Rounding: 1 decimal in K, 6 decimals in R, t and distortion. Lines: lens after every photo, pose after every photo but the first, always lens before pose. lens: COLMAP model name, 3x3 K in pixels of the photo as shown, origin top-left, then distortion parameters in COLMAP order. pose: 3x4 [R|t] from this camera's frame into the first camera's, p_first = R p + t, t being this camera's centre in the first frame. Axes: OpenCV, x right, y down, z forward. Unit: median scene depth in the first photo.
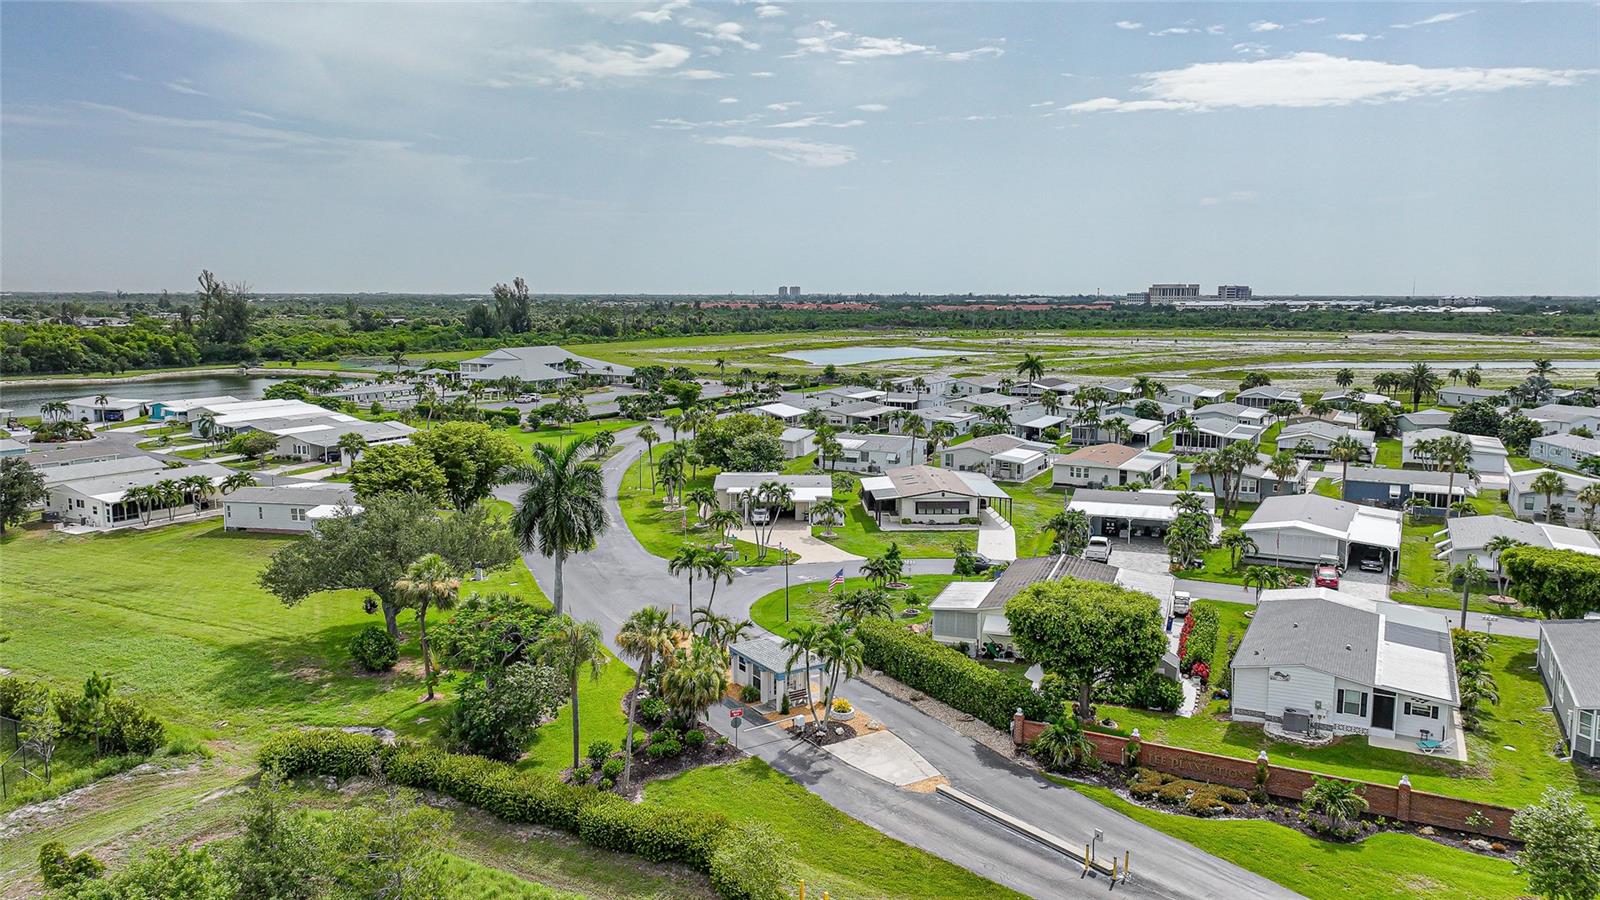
lens RADIAL K [[1120.0, 0, 808.4], [0, 1120.0, 446.3], [0, 0, 1]] dist [-0.002177, 0.021516]
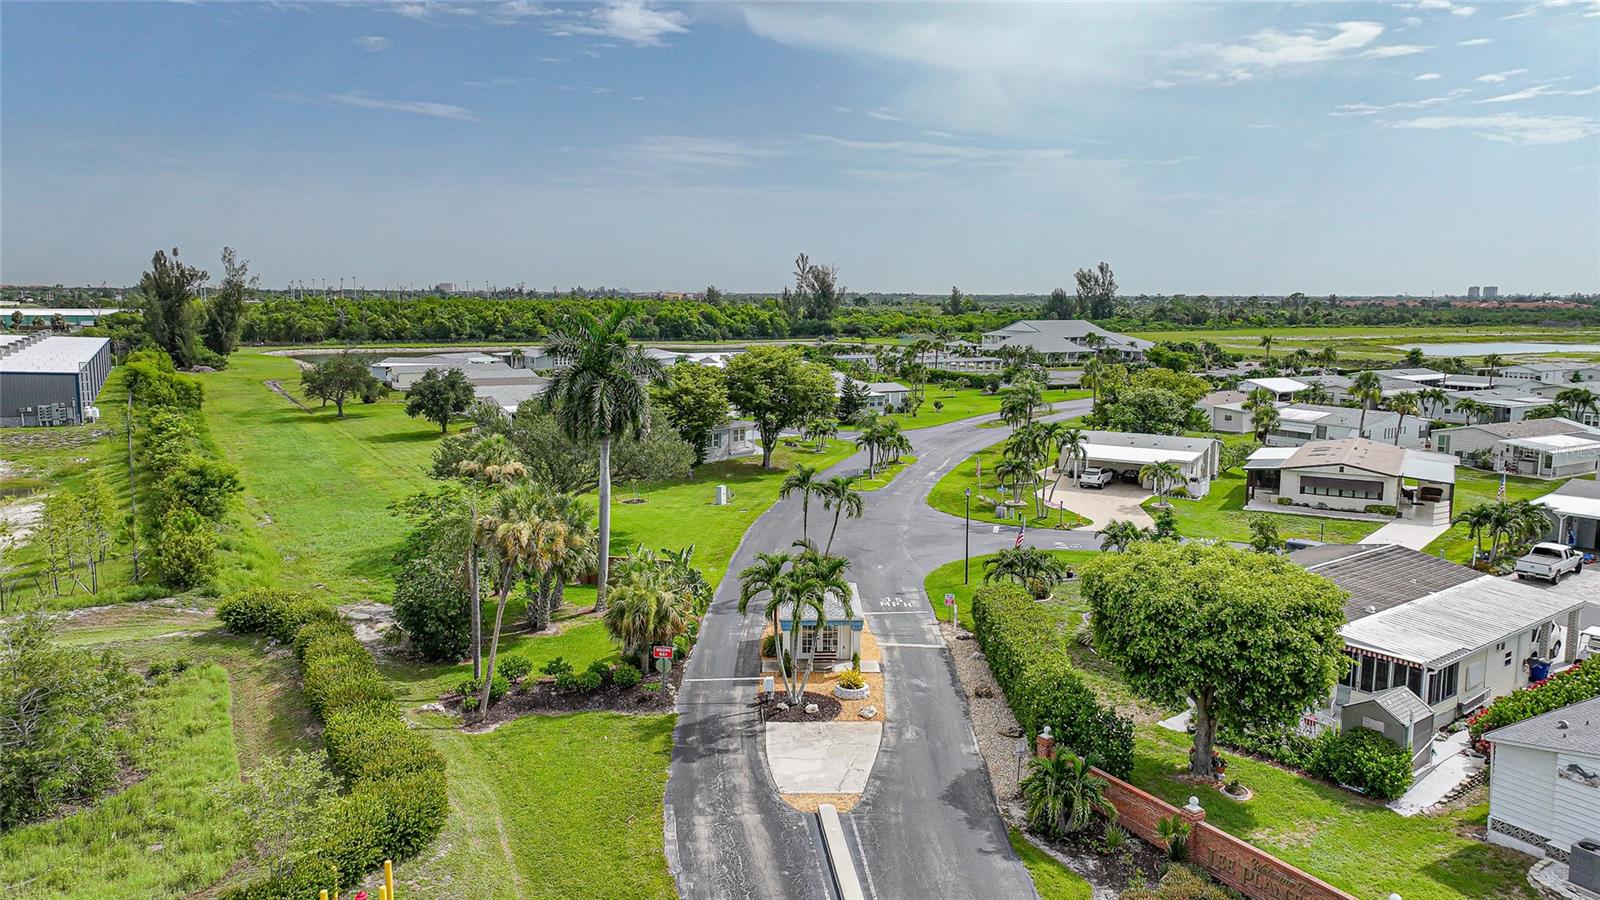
lens RADIAL K [[1120.0, 0, 808.4], [0, 1120.0, 446.3], [0, 0, 1]] dist [-0.002177, 0.021516]
pose [[0.848804, 0.072406, -0.523726, 0.170793], [-0.073479, 0.997120, 0.018766, 0.033399], [0.523577, 0.022554, 0.851680, 0.173168]]
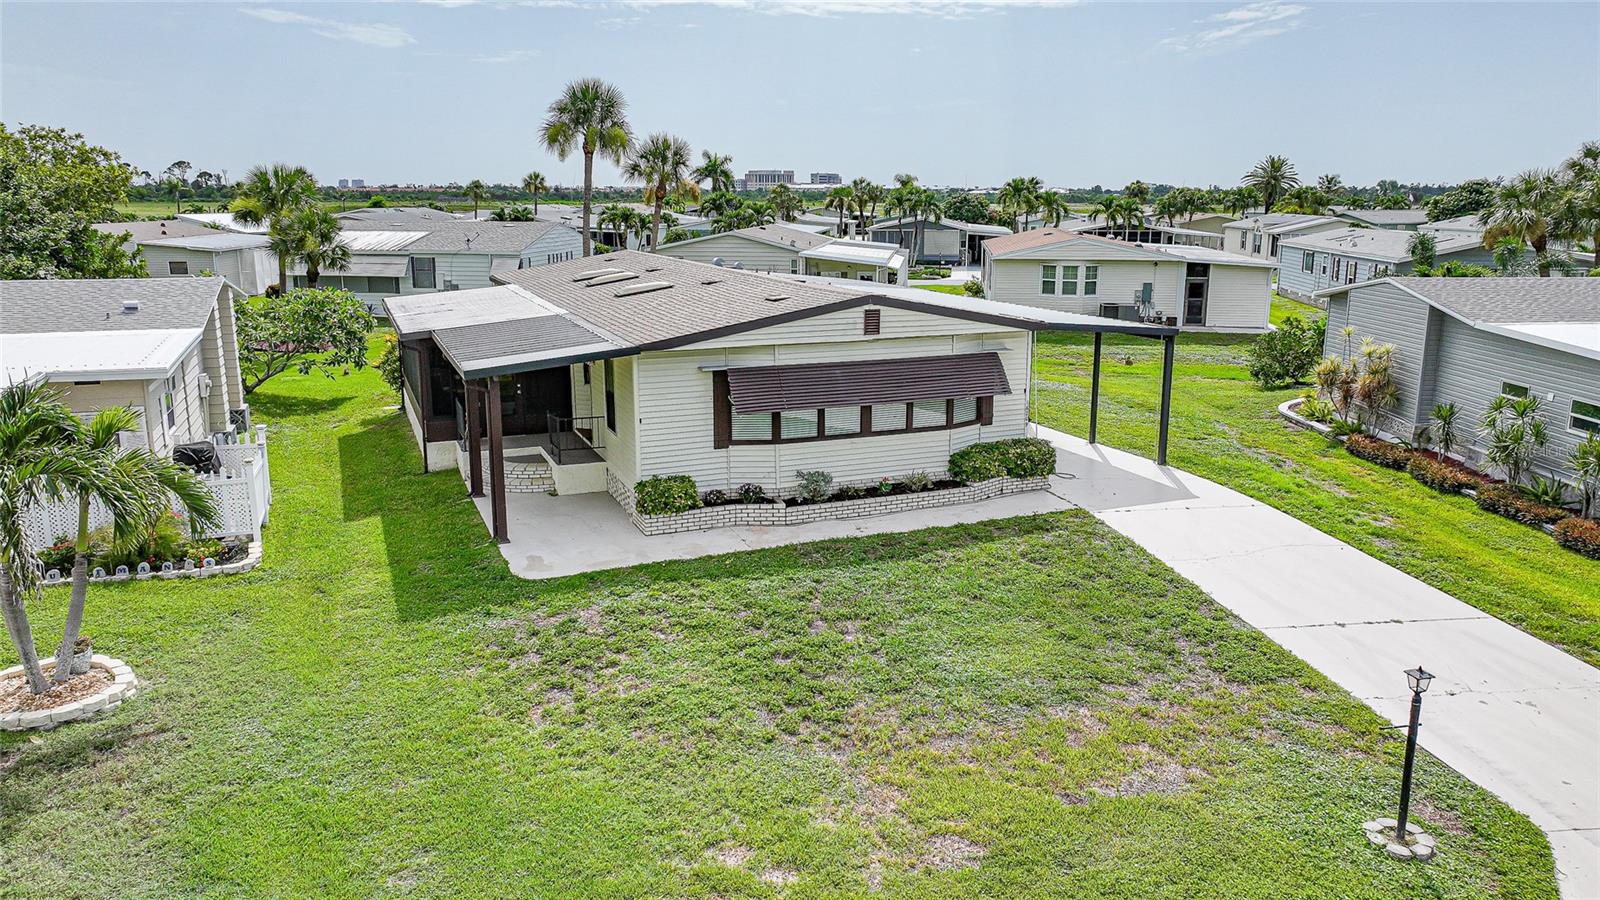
lens RADIAL K [[1120.0, 0, 808.4], [0, 1120.0, 446.3], [0, 0, 1]] dist [-0.002177, 0.021516]
pose [[0.935064, -0.076376, 0.346153, 0.042394], [0.045748, 0.994347, 0.095816, 0.037707], [-0.351514, -0.073758, 0.933273, 0.700826]]
